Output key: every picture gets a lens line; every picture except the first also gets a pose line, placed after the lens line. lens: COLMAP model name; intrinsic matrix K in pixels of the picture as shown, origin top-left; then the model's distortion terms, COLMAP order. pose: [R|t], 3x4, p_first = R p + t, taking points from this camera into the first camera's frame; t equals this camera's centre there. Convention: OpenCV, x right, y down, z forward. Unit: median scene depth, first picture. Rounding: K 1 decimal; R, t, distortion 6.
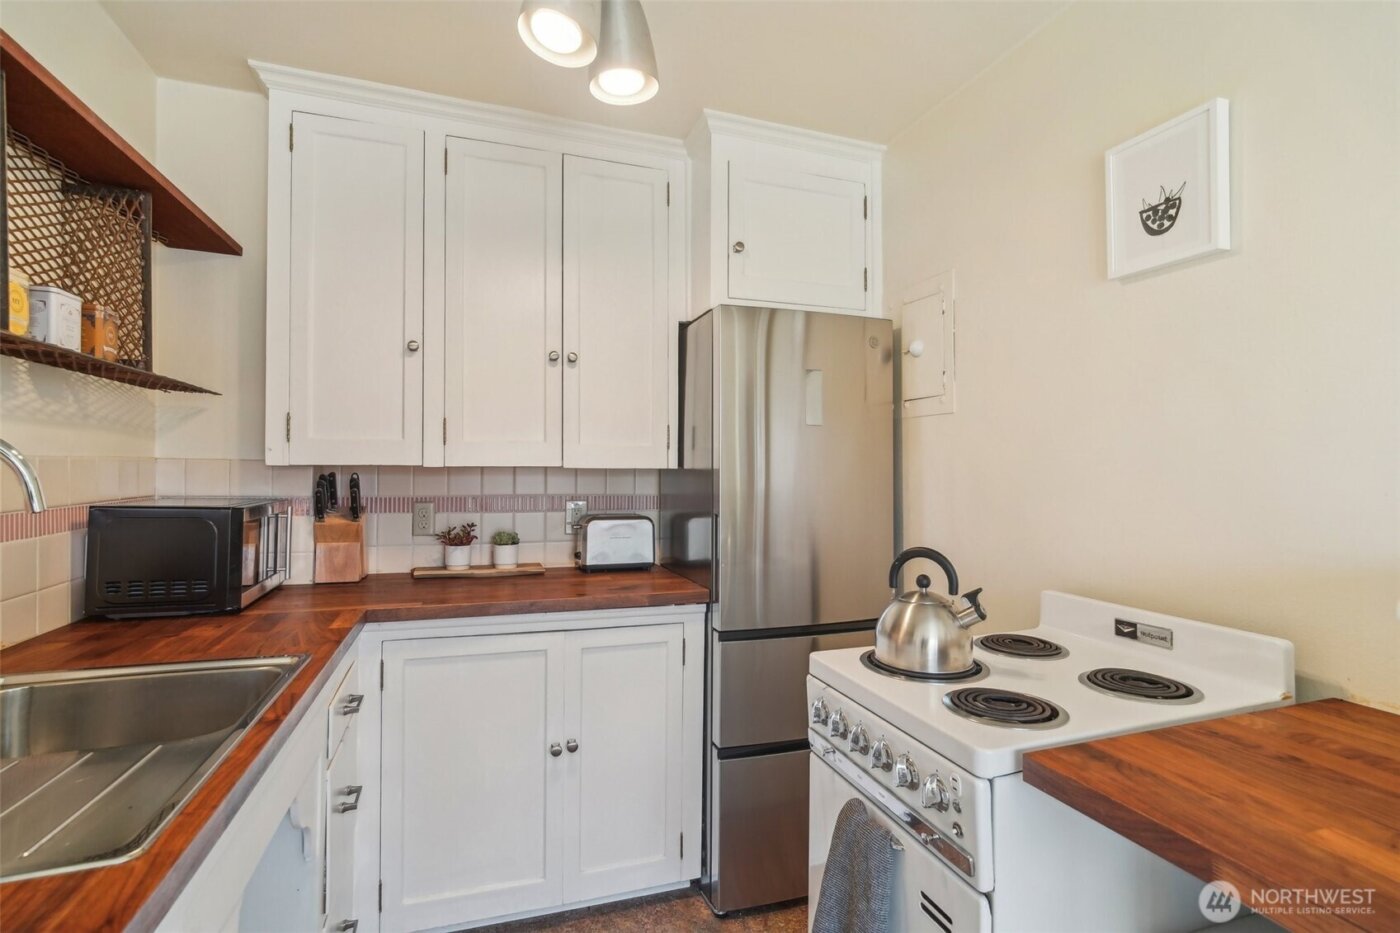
lens RADIAL K [[658.6, 0, 701.1], [0, 658.6, 468.8], [0, 0, 1]] dist [-0.005901, 0.002436]
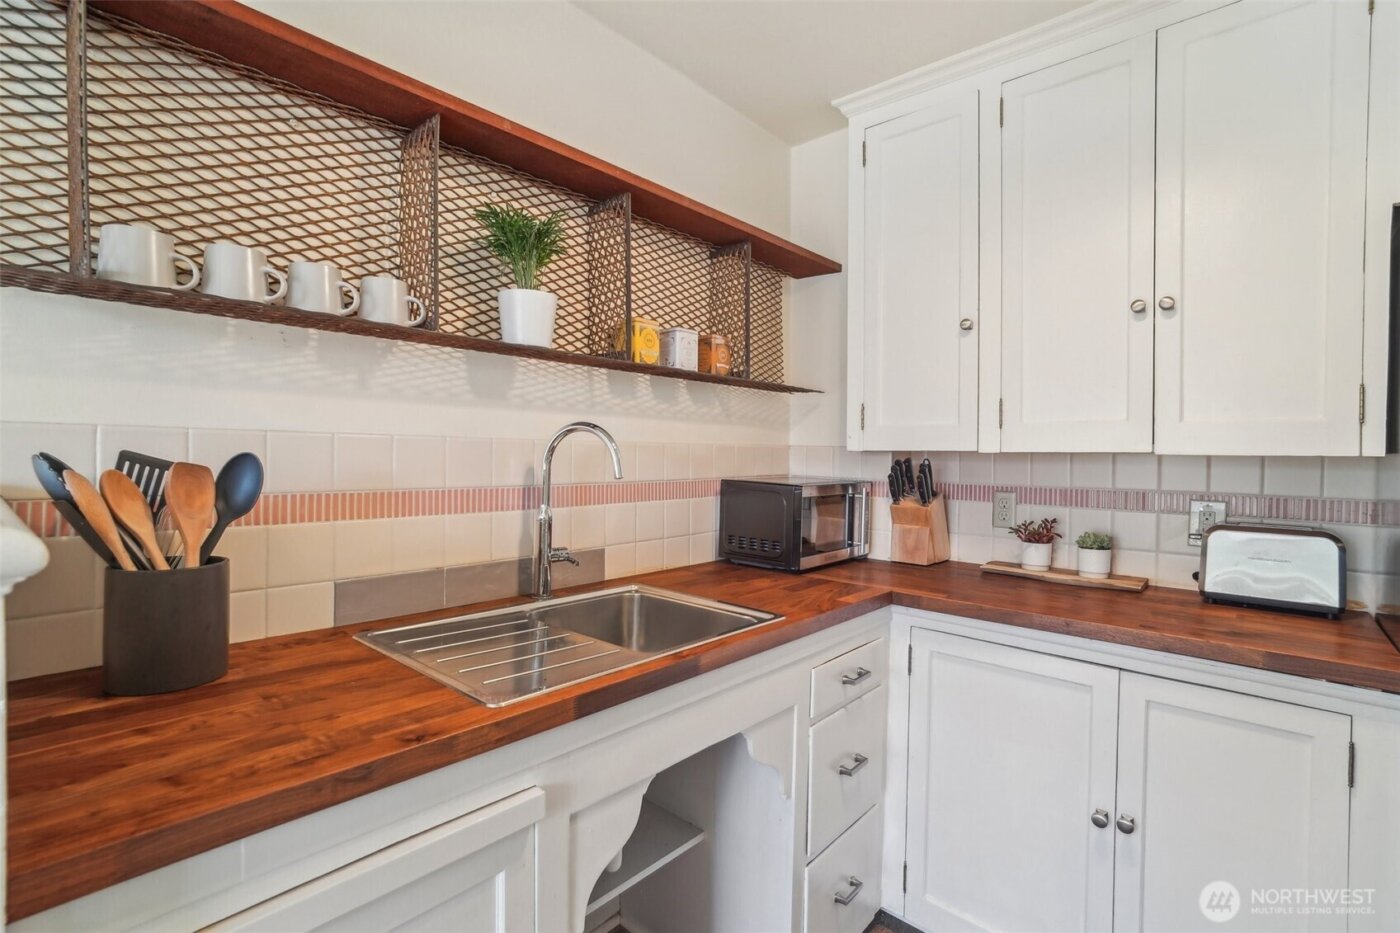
lens RADIAL K [[658.6, 0, 706.8], [0, 658.6, 466.1], [0, 0, 1]] dist [-0.005901, 0.002436]
pose [[0.496273, 0.017133, -0.867997, 0.197925], [-0.009097, 0.999853, 0.014535, 0.006024], [0.868119, 0.000682, 0.496356, 0.204867]]
